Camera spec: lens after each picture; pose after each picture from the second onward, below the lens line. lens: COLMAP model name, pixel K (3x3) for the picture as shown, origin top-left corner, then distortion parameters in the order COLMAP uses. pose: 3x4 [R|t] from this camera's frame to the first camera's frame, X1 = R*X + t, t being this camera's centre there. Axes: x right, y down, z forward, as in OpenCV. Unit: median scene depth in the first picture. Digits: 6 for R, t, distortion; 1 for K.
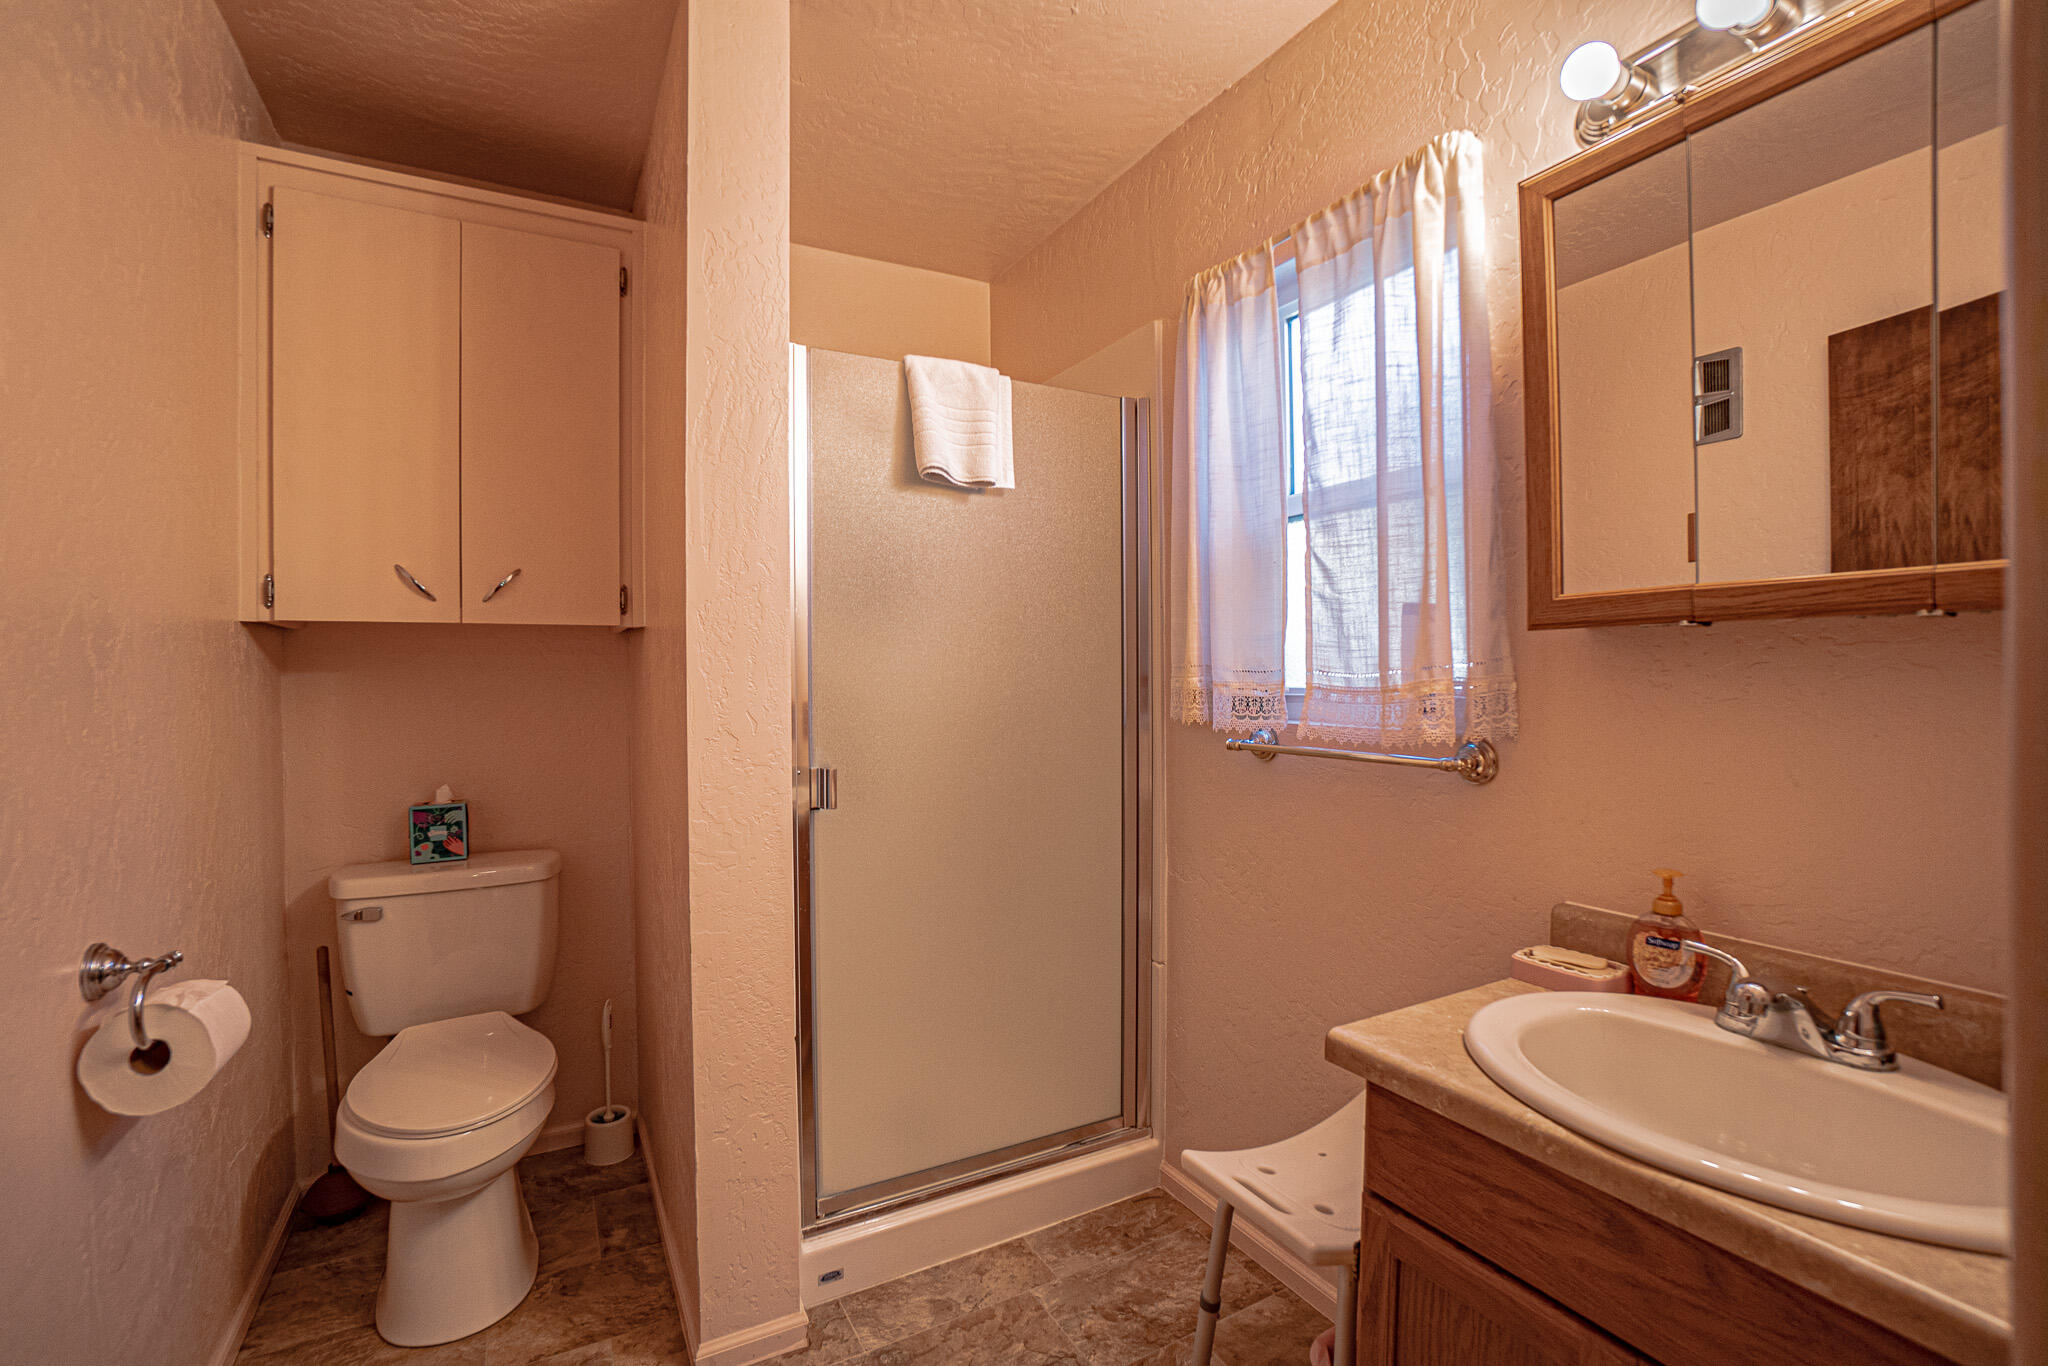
lens RADIAL K [[906.4, 0, 1011.5], [0, 906.4, 676.6], [0, 0, 1]] dist [-0.028872, 0.000102]
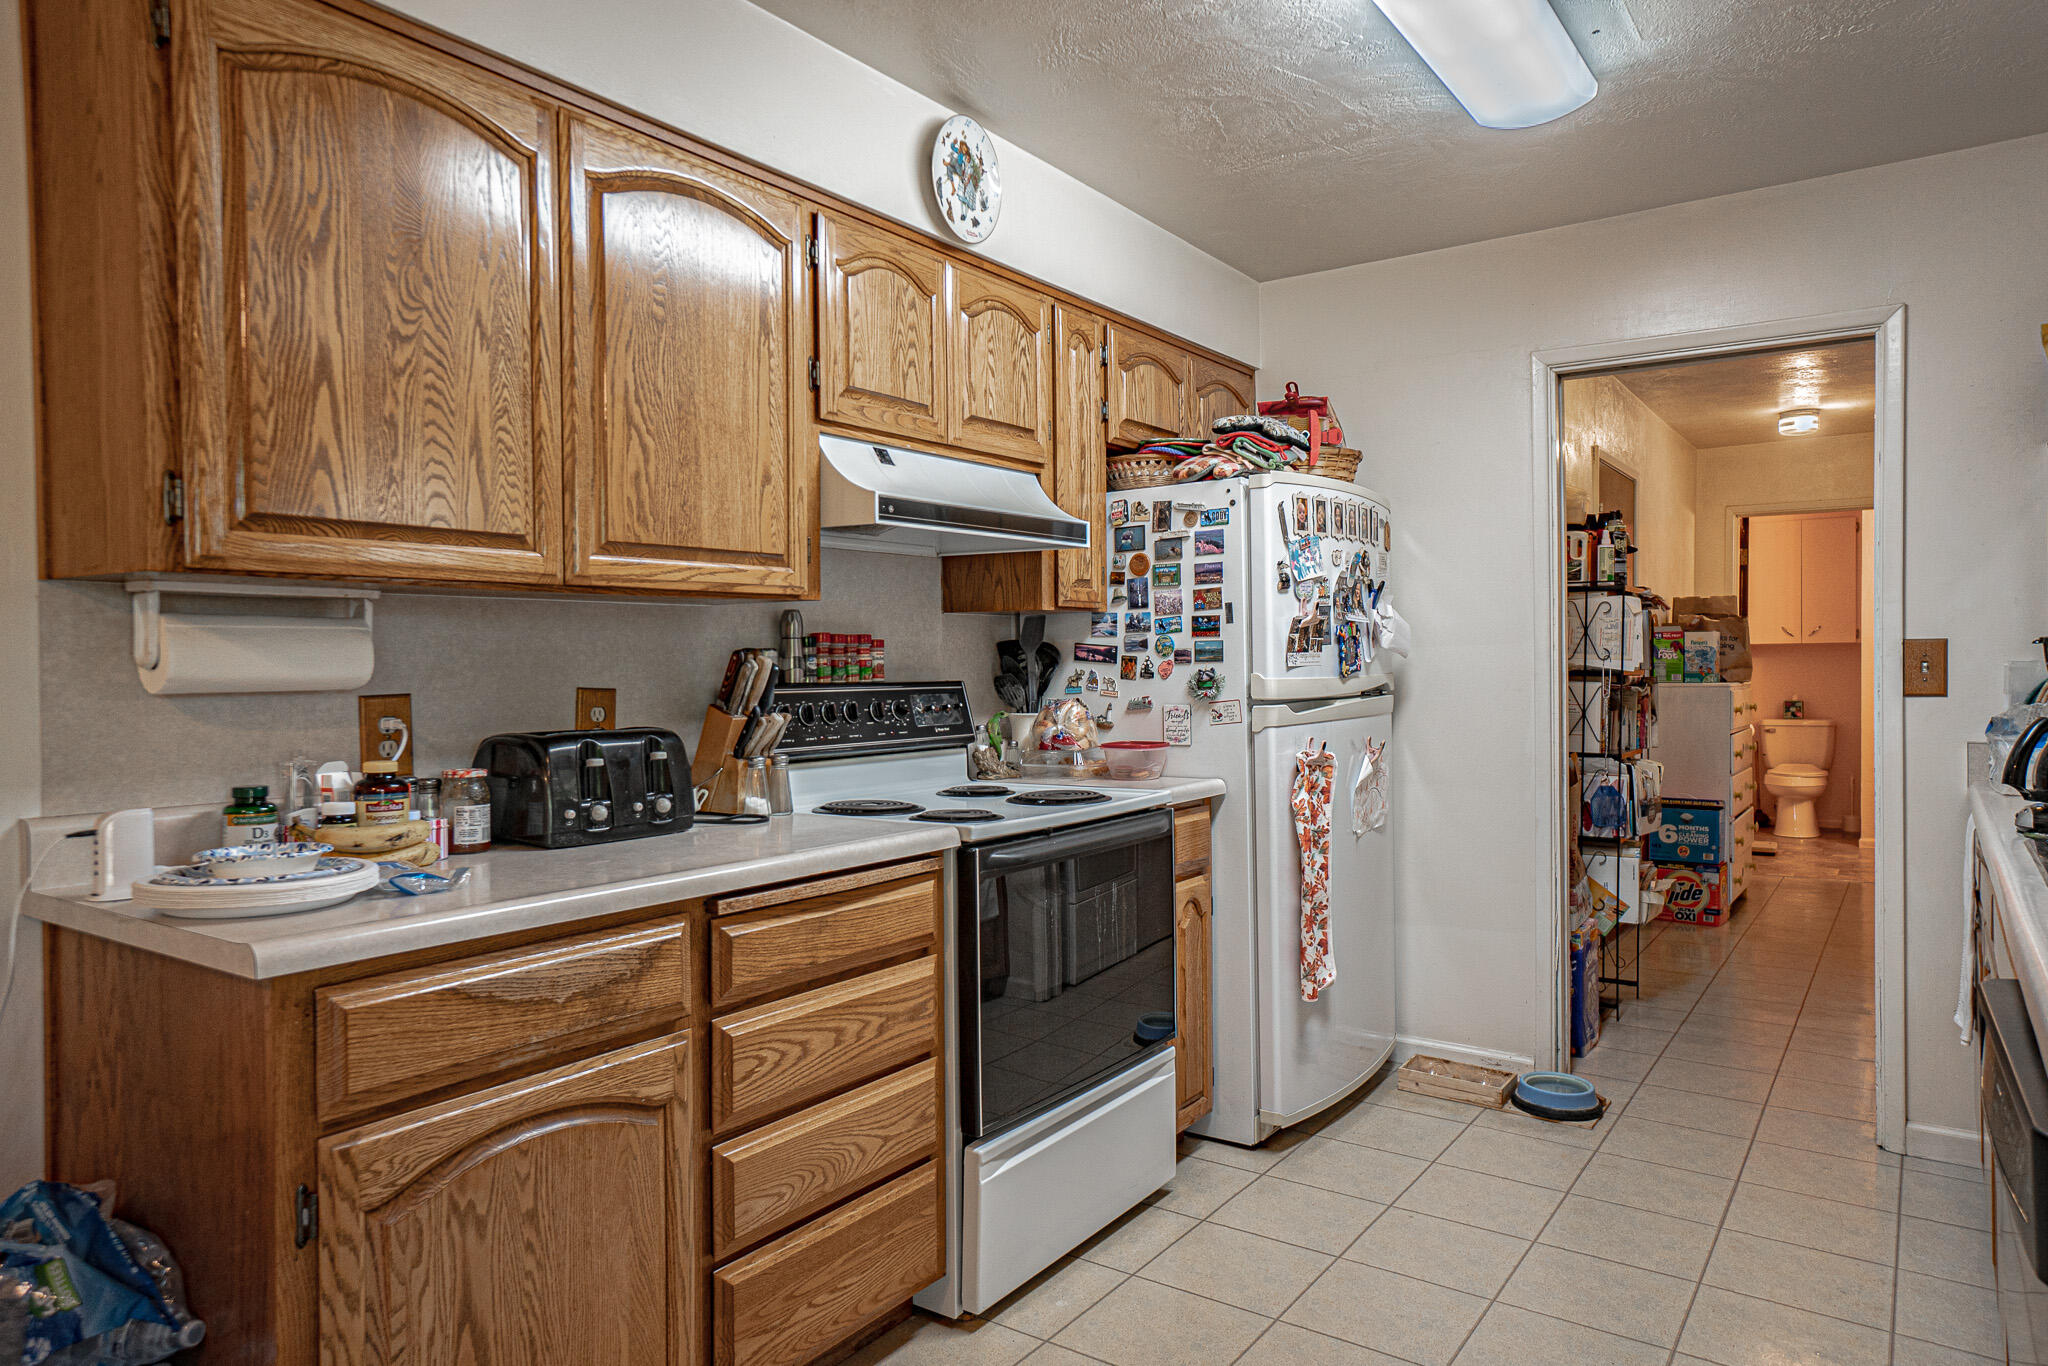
lens RADIAL K [[1289.7, 0, 1012.7], [0, 1289.7, 682.7], [0, 0, 1]] dist [0.011400, 0.002206]
pose [[0.450563, 0.016800, -0.892587, 2.272444], [-0.008078, 0.999859, 0.014741, 0.037766], [0.892708, 0.000568, 0.450635, -3.638776]]
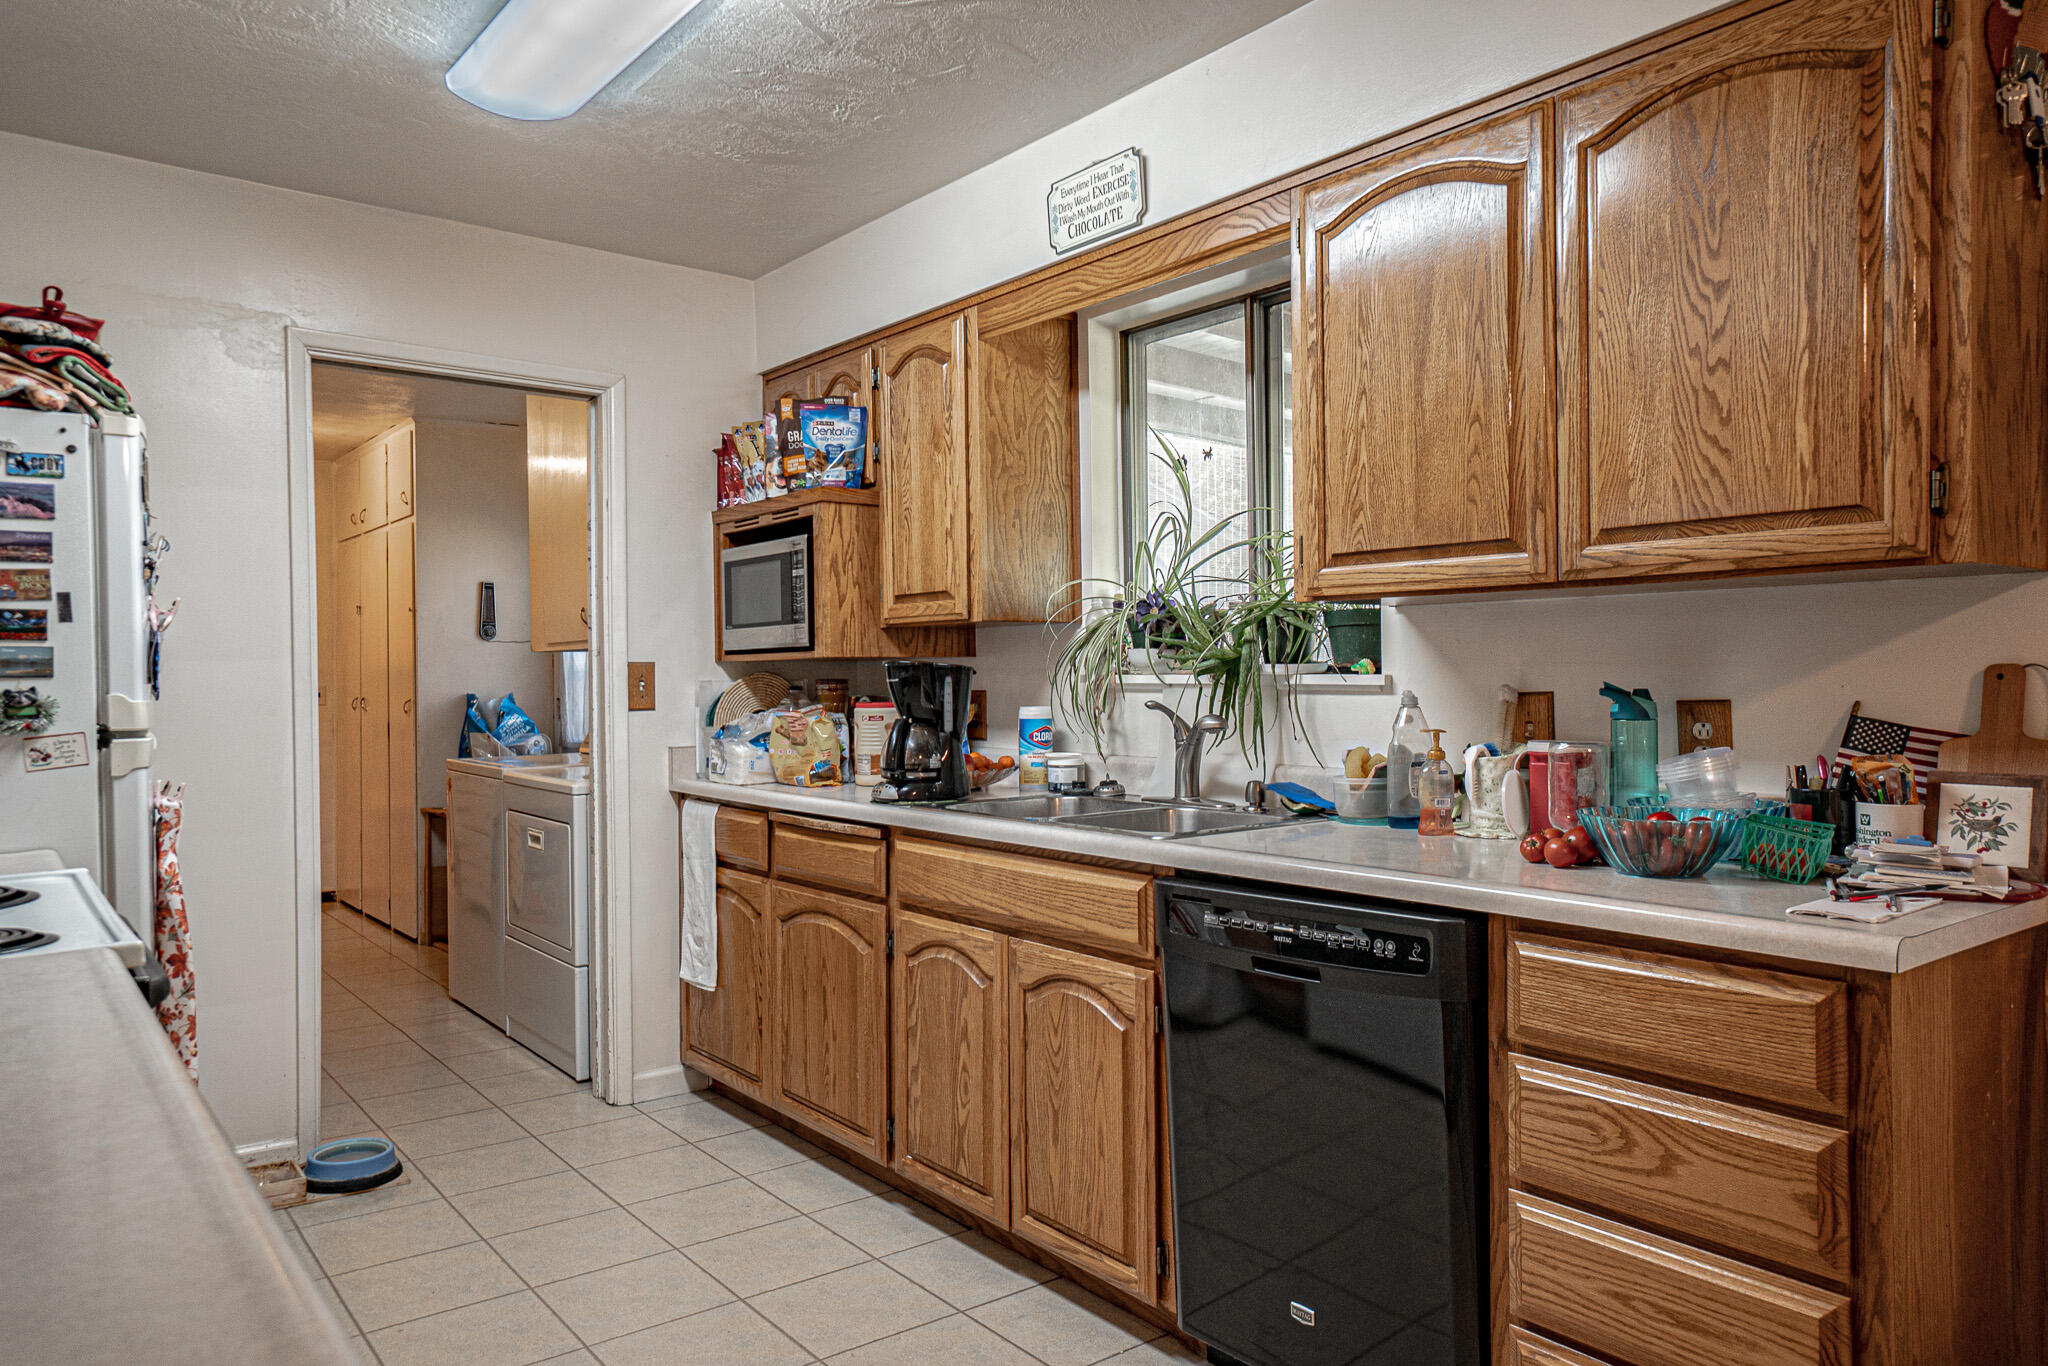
lens RADIAL K [[1372.9, 0, 1023.8], [0, 1372.9, 685.9], [0, 0, 1]] dist [0.020155, -0.001721]
pose [[0.987037, -0.000794, 0.160490, 1.595787], [0.002106, 0.999966, -0.008008, 0.051087], [-0.160478, 0.008242, 0.987005, -3.974808]]
